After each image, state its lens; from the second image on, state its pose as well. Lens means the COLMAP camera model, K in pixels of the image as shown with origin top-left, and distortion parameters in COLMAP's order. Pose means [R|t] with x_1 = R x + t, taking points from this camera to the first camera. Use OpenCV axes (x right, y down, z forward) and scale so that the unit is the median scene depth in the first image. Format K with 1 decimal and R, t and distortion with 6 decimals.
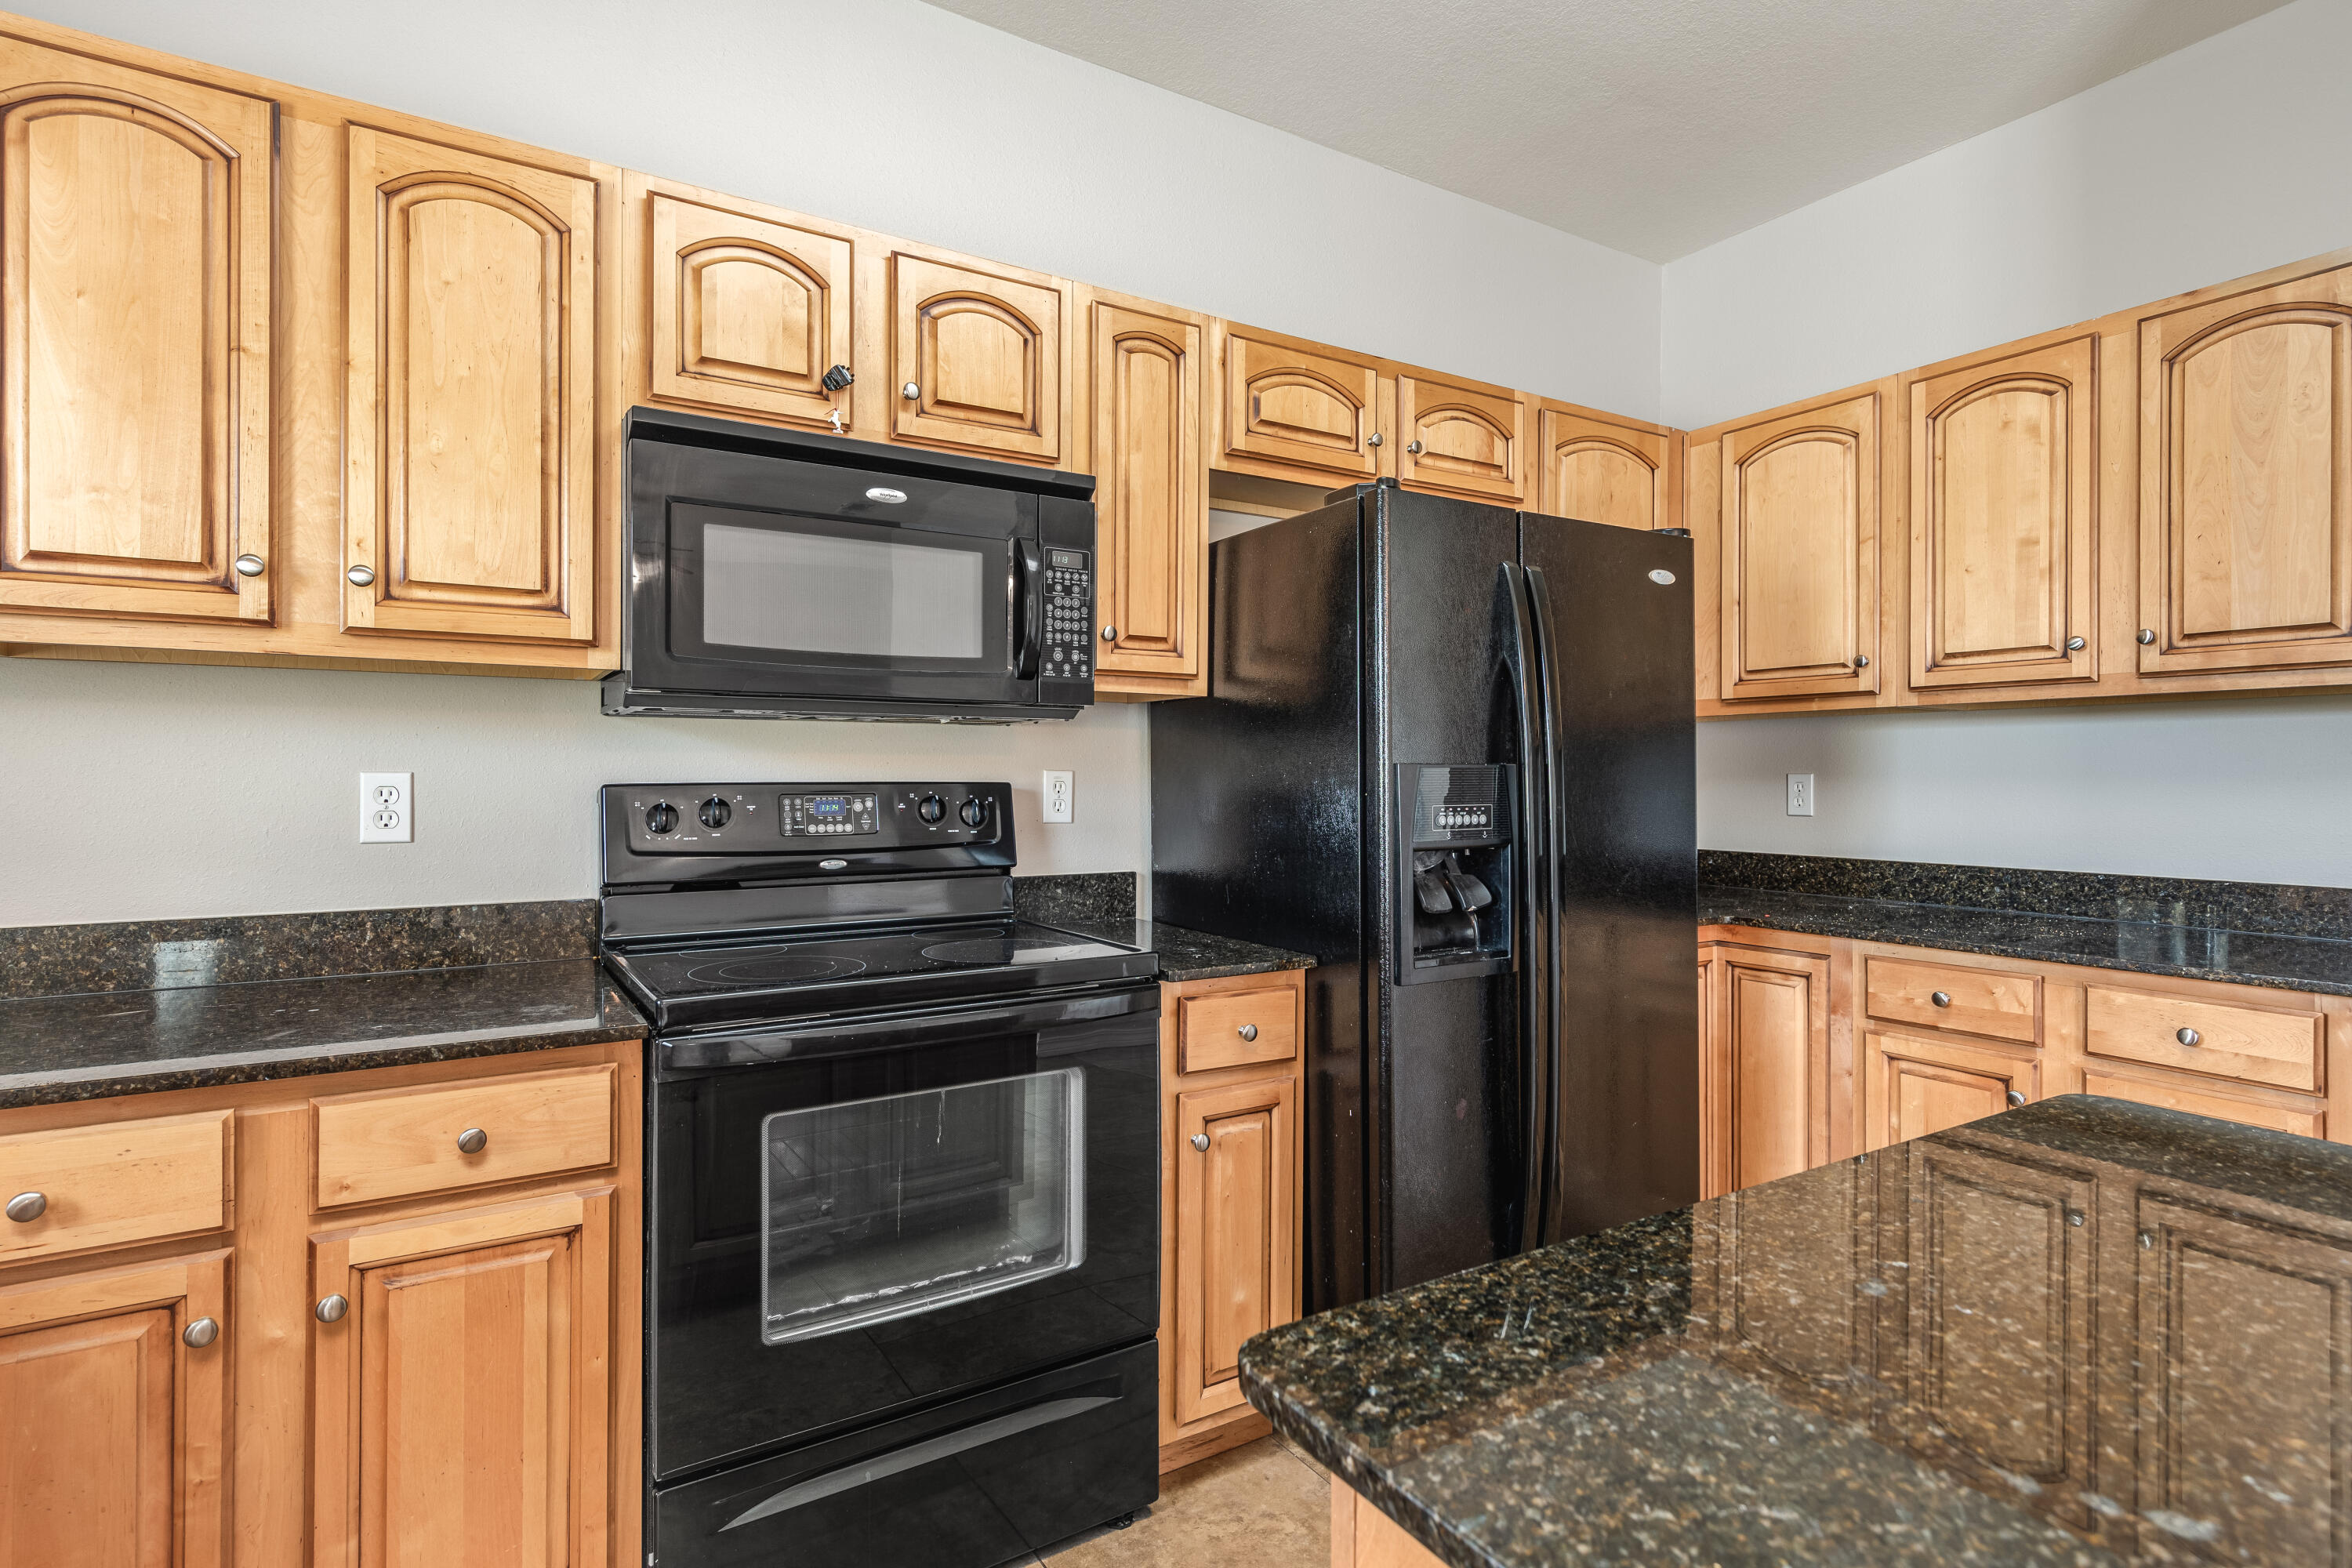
lens RADIAL K [[1182.4, 0, 1193.2], [0, 1182.4, 774.0], [0, 0, 1]] dist [-0.001238, -0.000341]
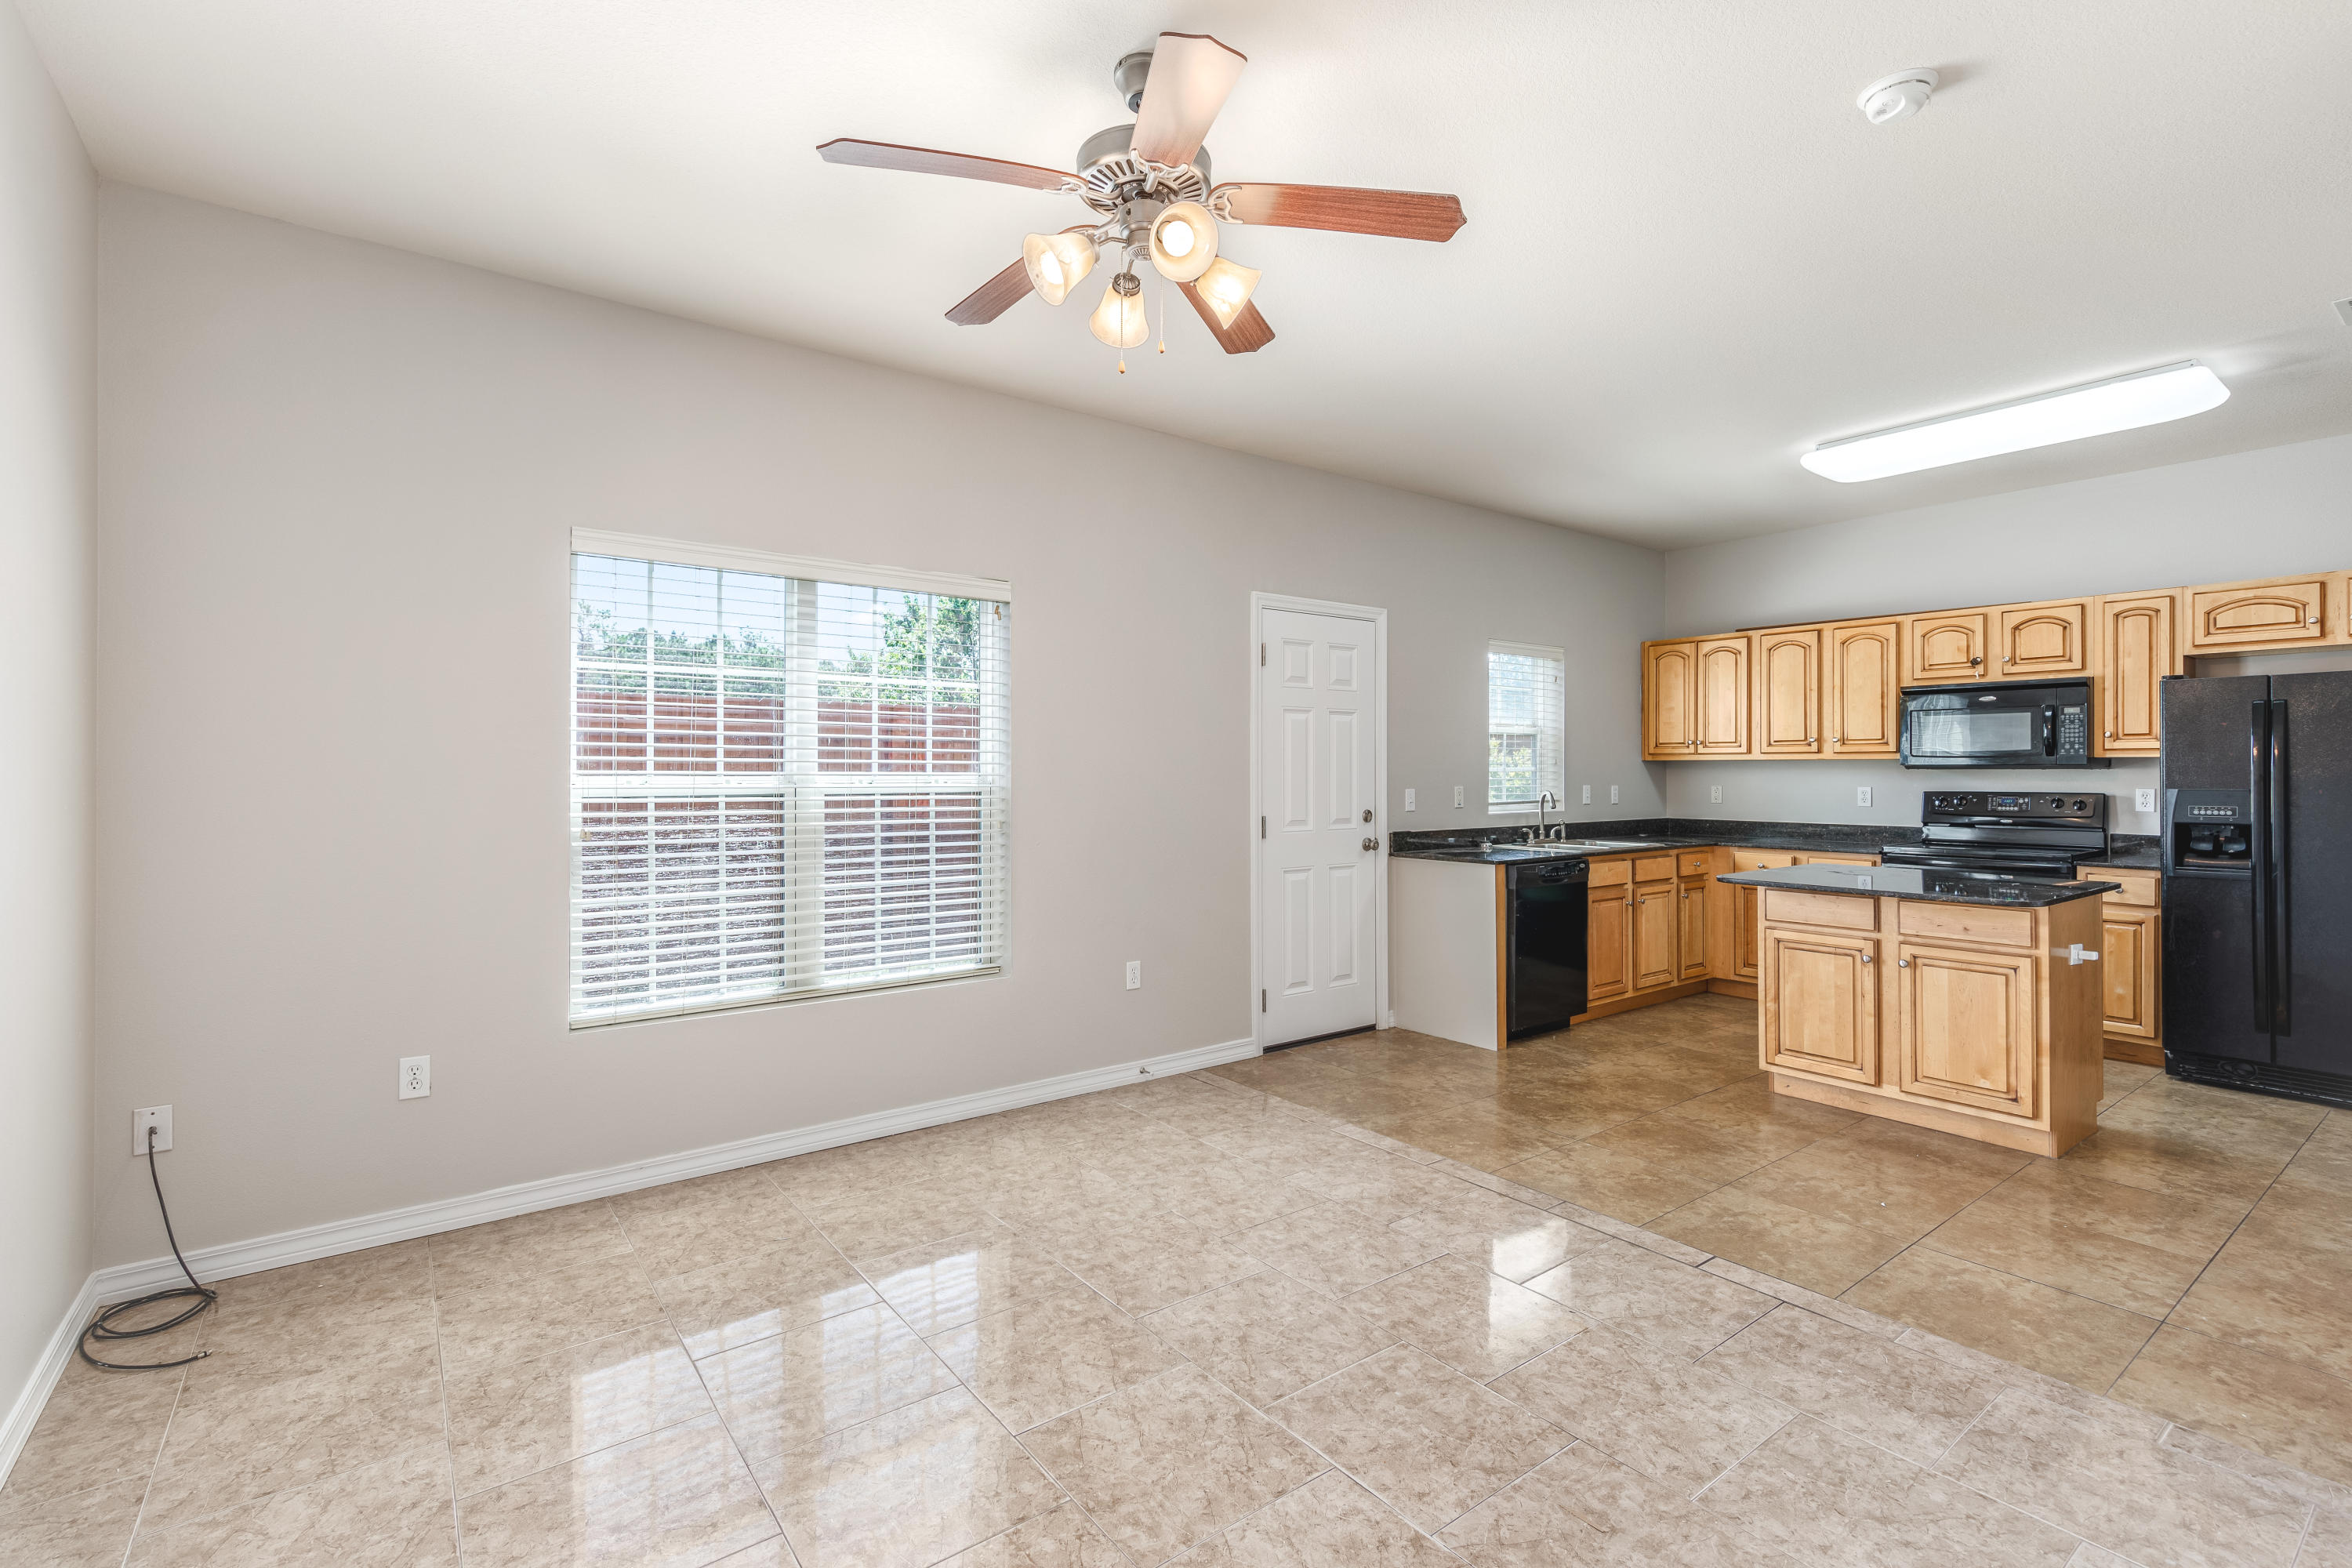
lens RADIAL K [[1045.8, 0, 1163.8], [0, 1045.8, 772.5], [0, 0, 1]] dist [0.004346, -0.000704]
pose [[0.088783, 0.000985, -0.996051, 2.172488], [0.003221, 0.999994, 0.001276, -0.052995], [0.996046, -0.003322, 0.088779, -1.320770]]
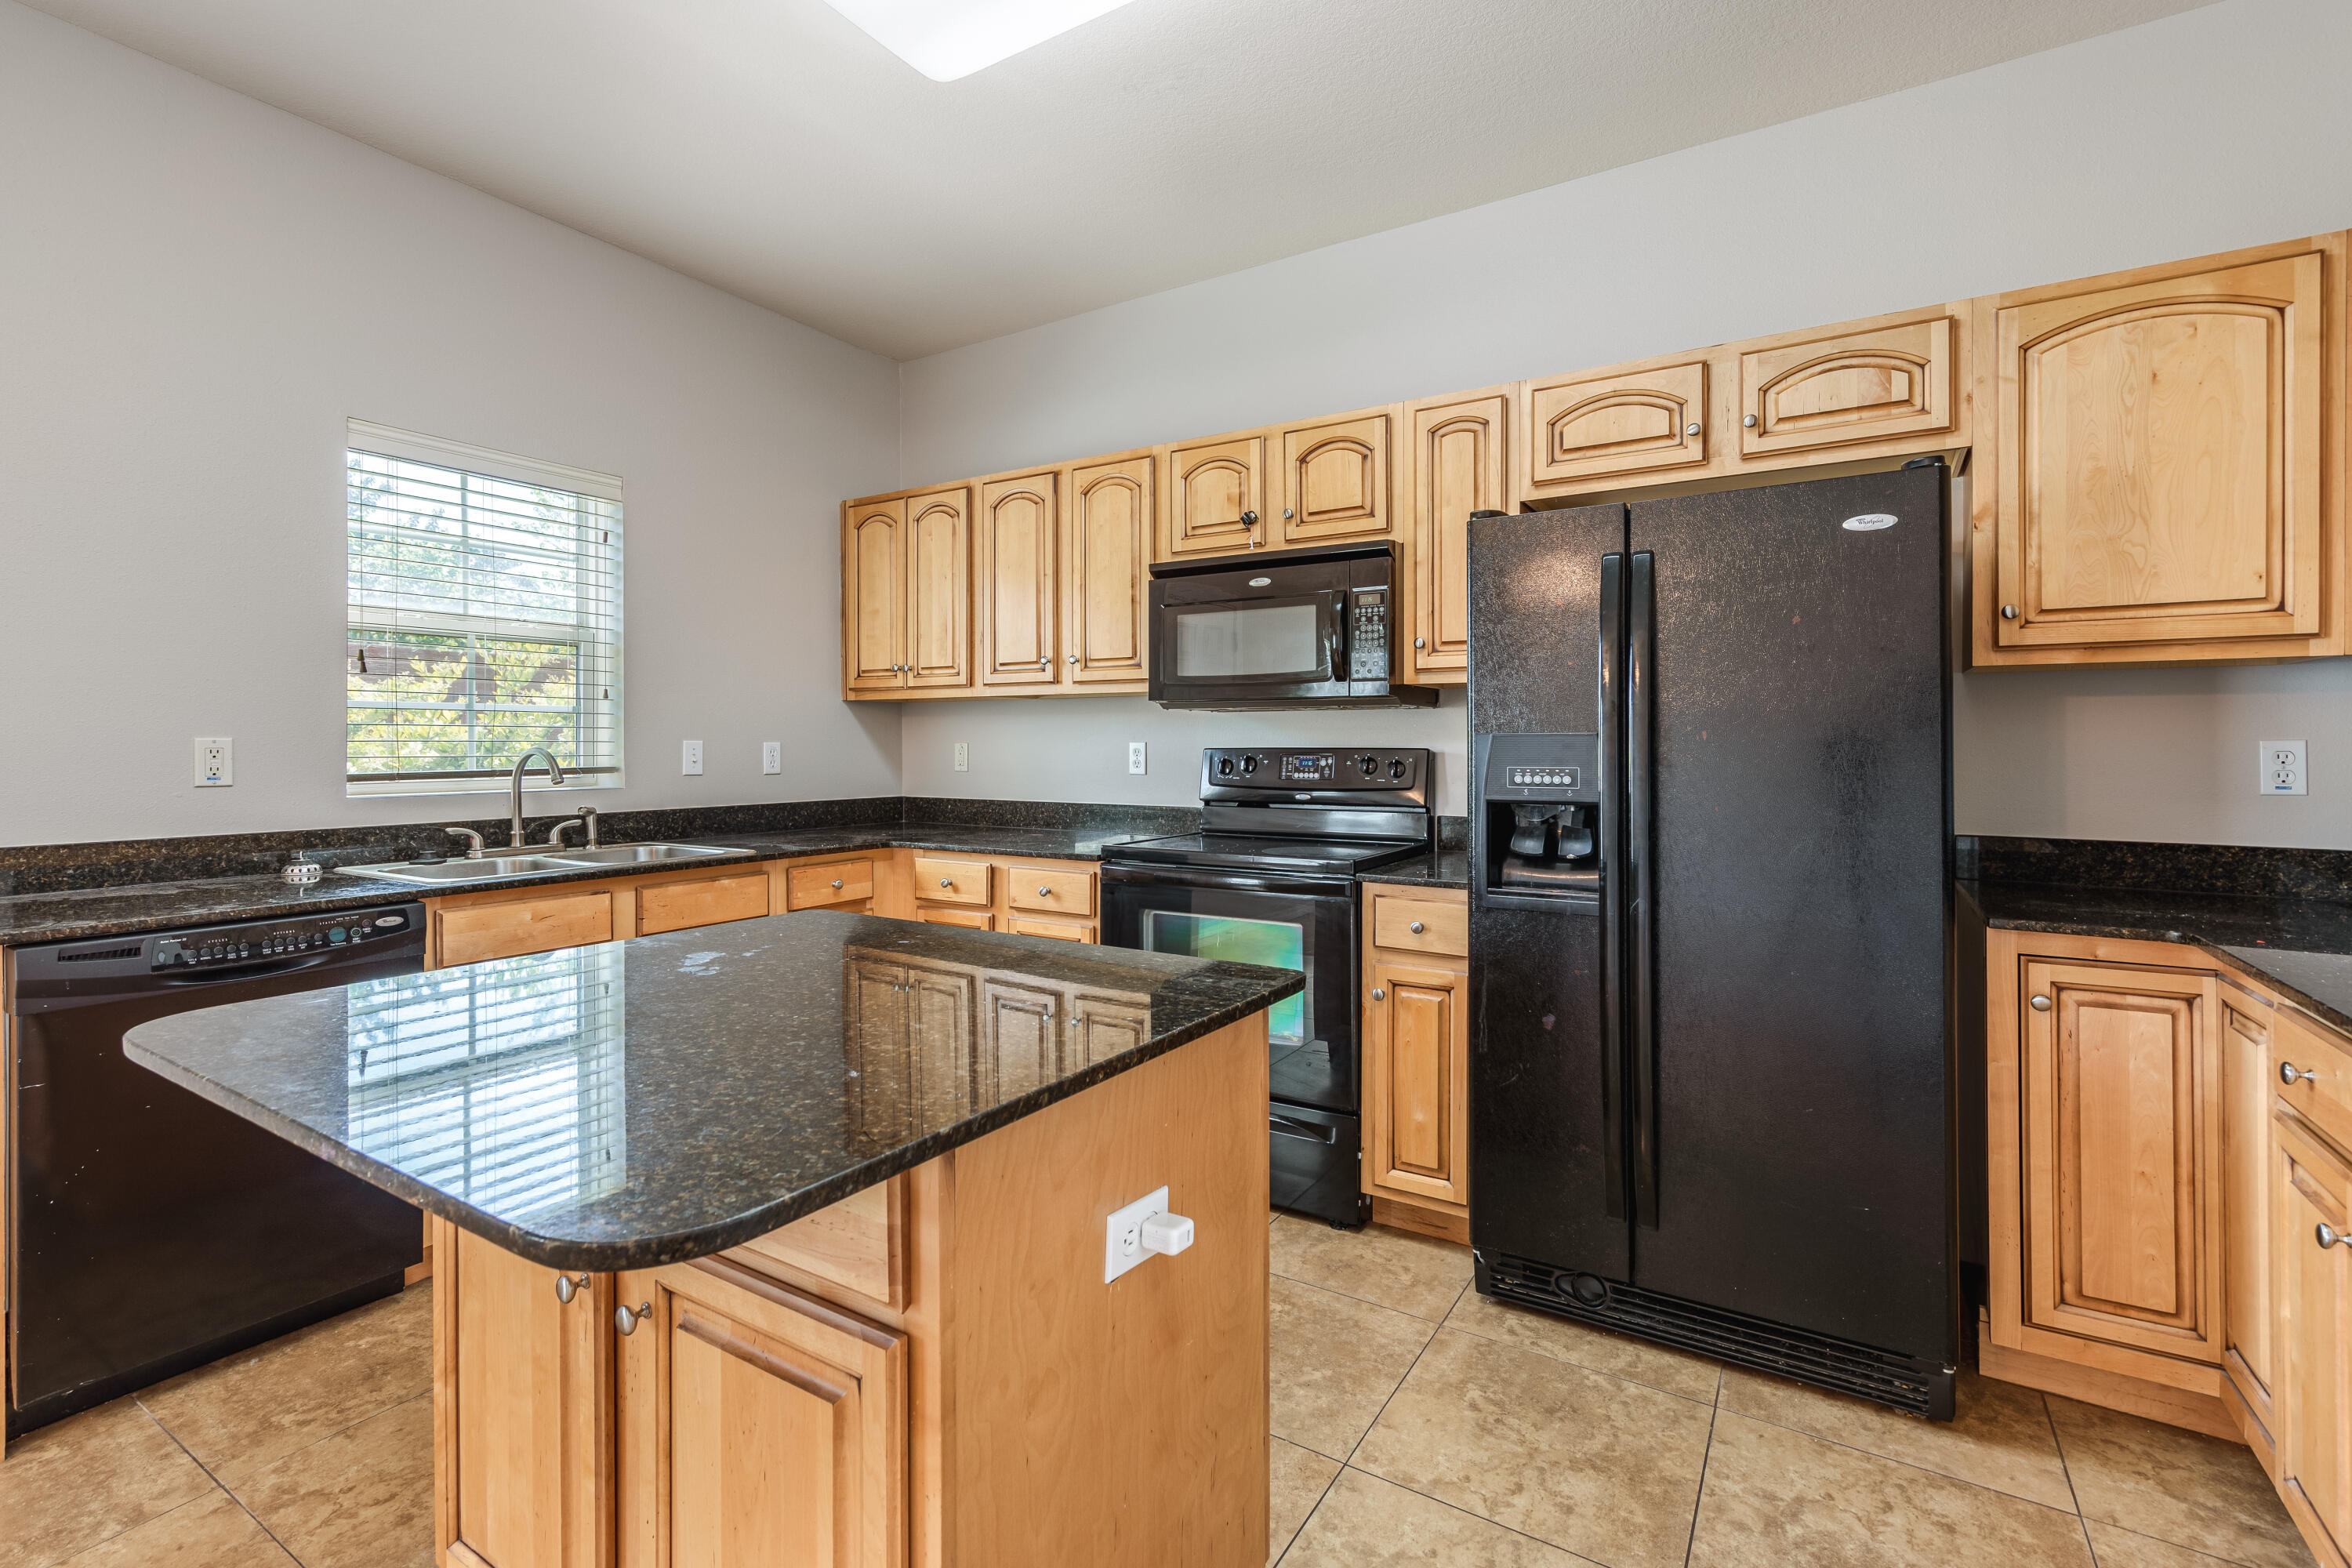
lens RADIAL K [[1045.8, 0, 1169.2], [0, 1045.8, 746.5], [0, 0, 1]] dist [0.004346, -0.000704]
pose [[0.441501, 0.001364, -0.897260, 1.015872], [0.002361, 0.999994, 0.002681, 0.001321], [0.897258, -0.003302, 0.441495, 0.192854]]
